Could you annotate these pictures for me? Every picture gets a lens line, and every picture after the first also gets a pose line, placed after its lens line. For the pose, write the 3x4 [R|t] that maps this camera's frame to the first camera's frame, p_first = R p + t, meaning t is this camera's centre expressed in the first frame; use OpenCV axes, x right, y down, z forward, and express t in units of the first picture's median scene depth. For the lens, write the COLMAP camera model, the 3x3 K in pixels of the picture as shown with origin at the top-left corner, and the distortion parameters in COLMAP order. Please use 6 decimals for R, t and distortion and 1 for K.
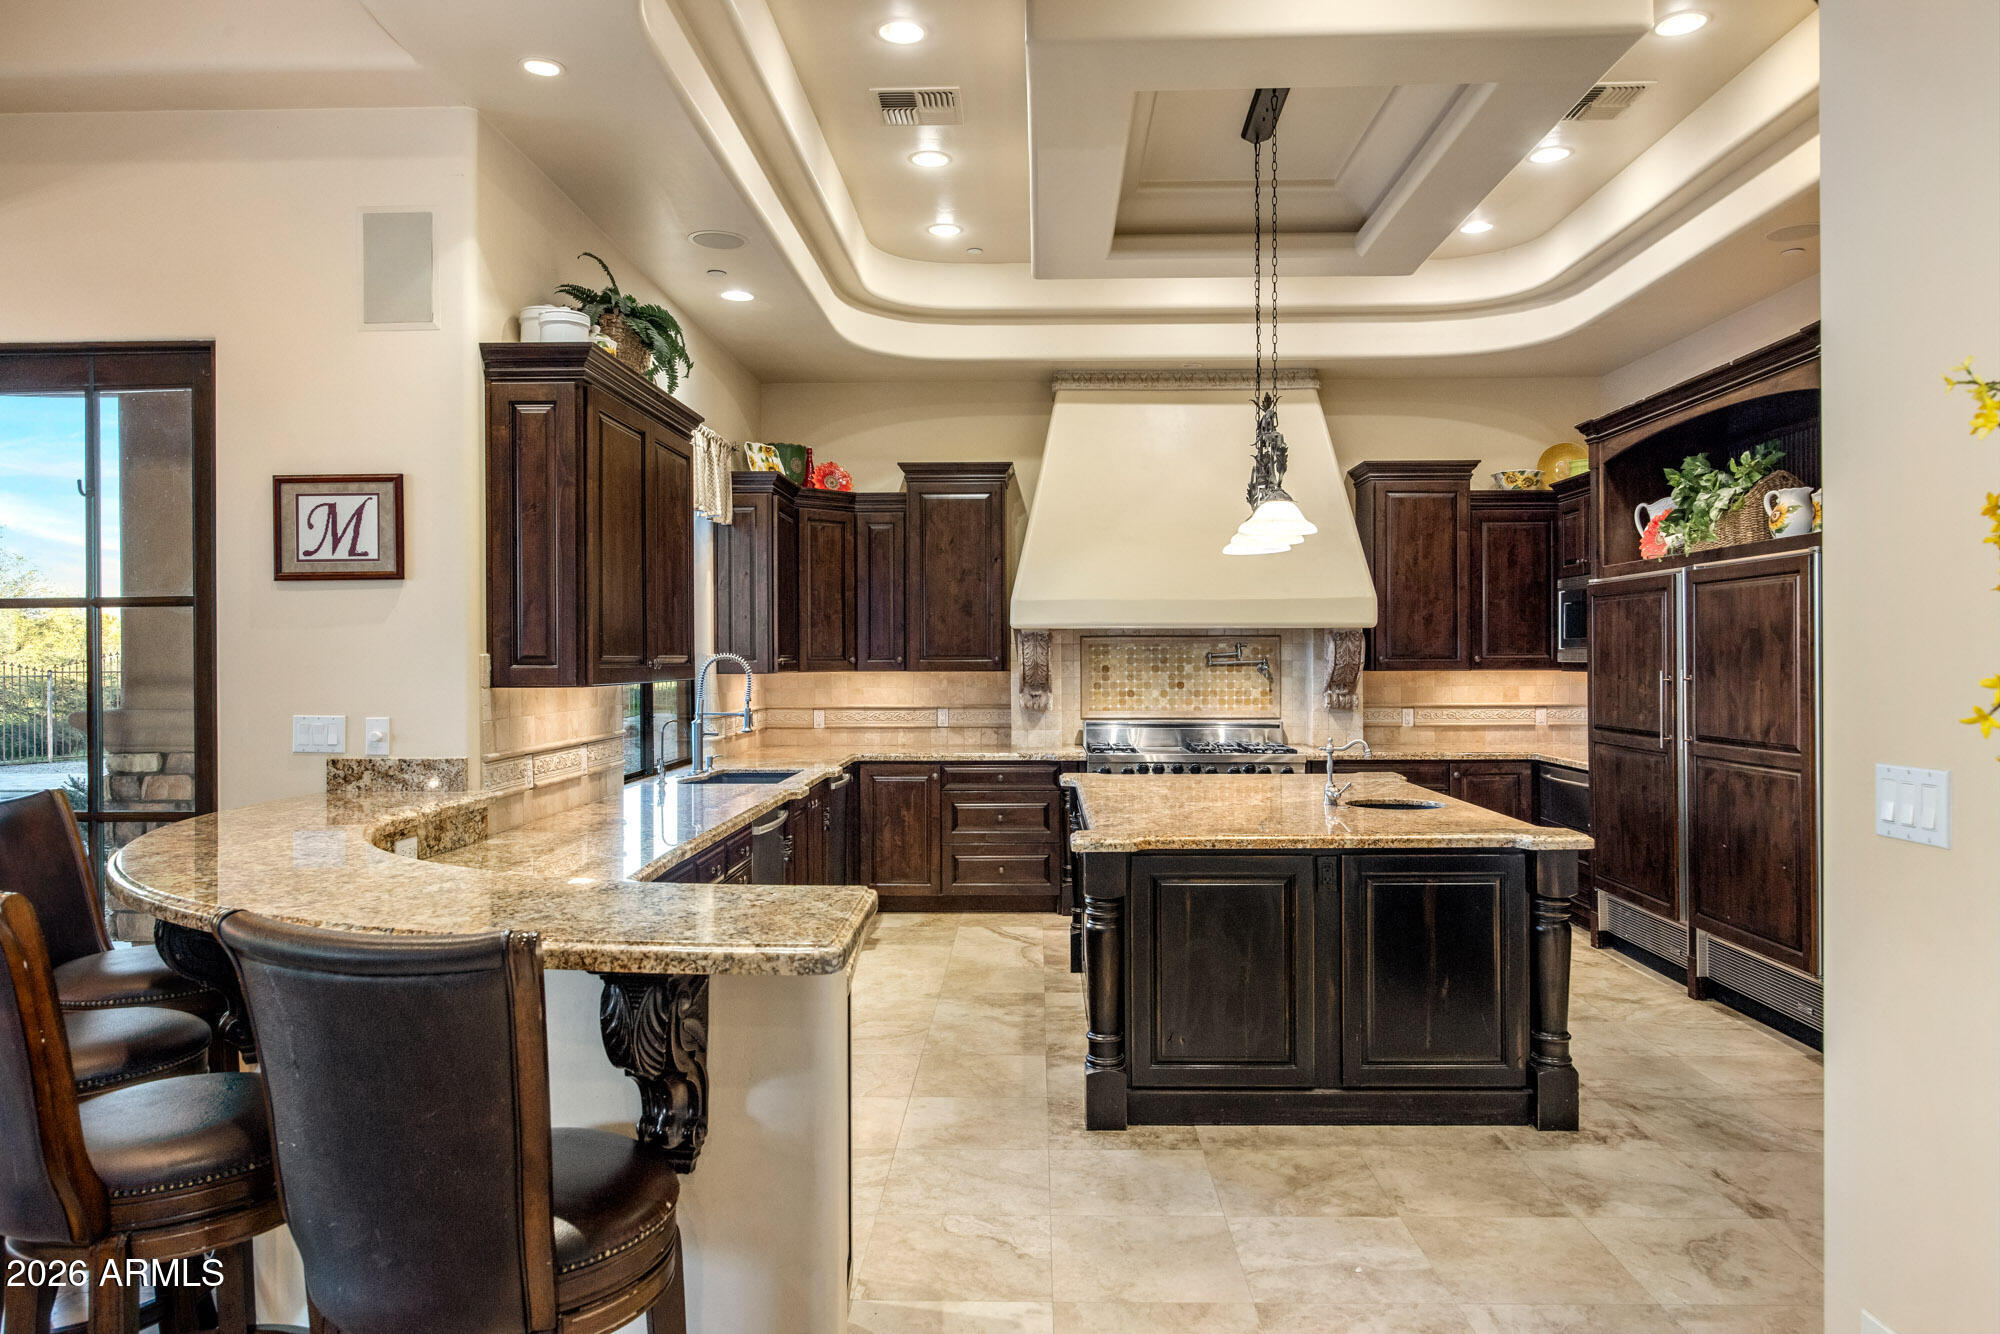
lens RADIAL K [[1298.1, 0, 1000.0], [0, 1298.1, 667.0], [0, 0, 1]] dist [-0.002403, 0.003197]
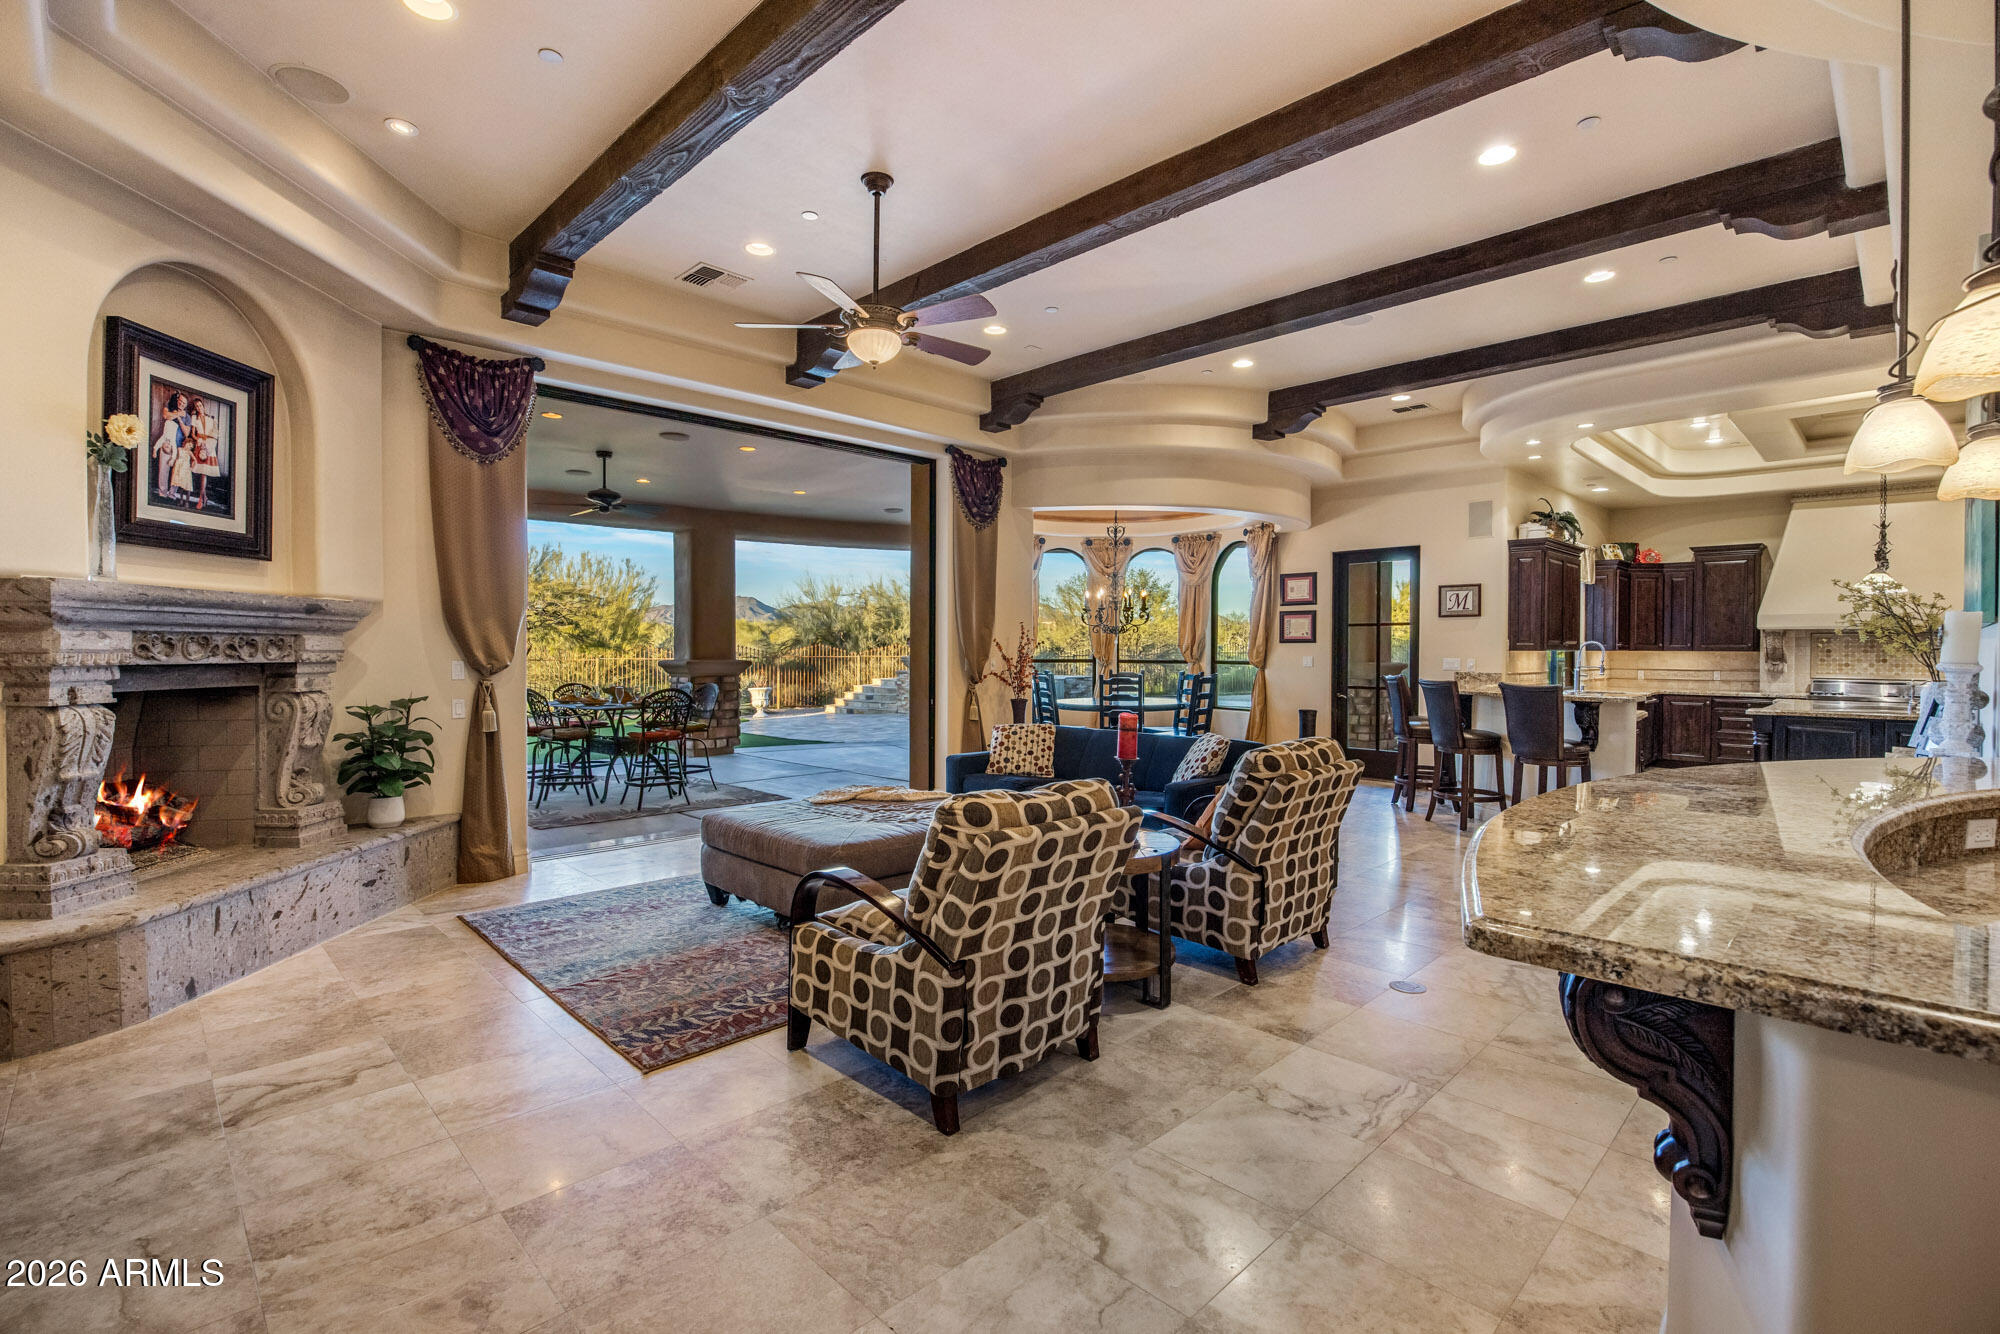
lens RADIAL K [[899.9, 0, 1000.0], [0, 899.9, 667.0], [0, 0, 1]] dist [-0.023210, -0.000060]
pose [[0.714570, 0.020481, -0.699264, 0.124300], [-0.011811, 0.999782, 0.017214, 0.017390], [0.699464, -0.004041, 0.714657, -0.739544]]
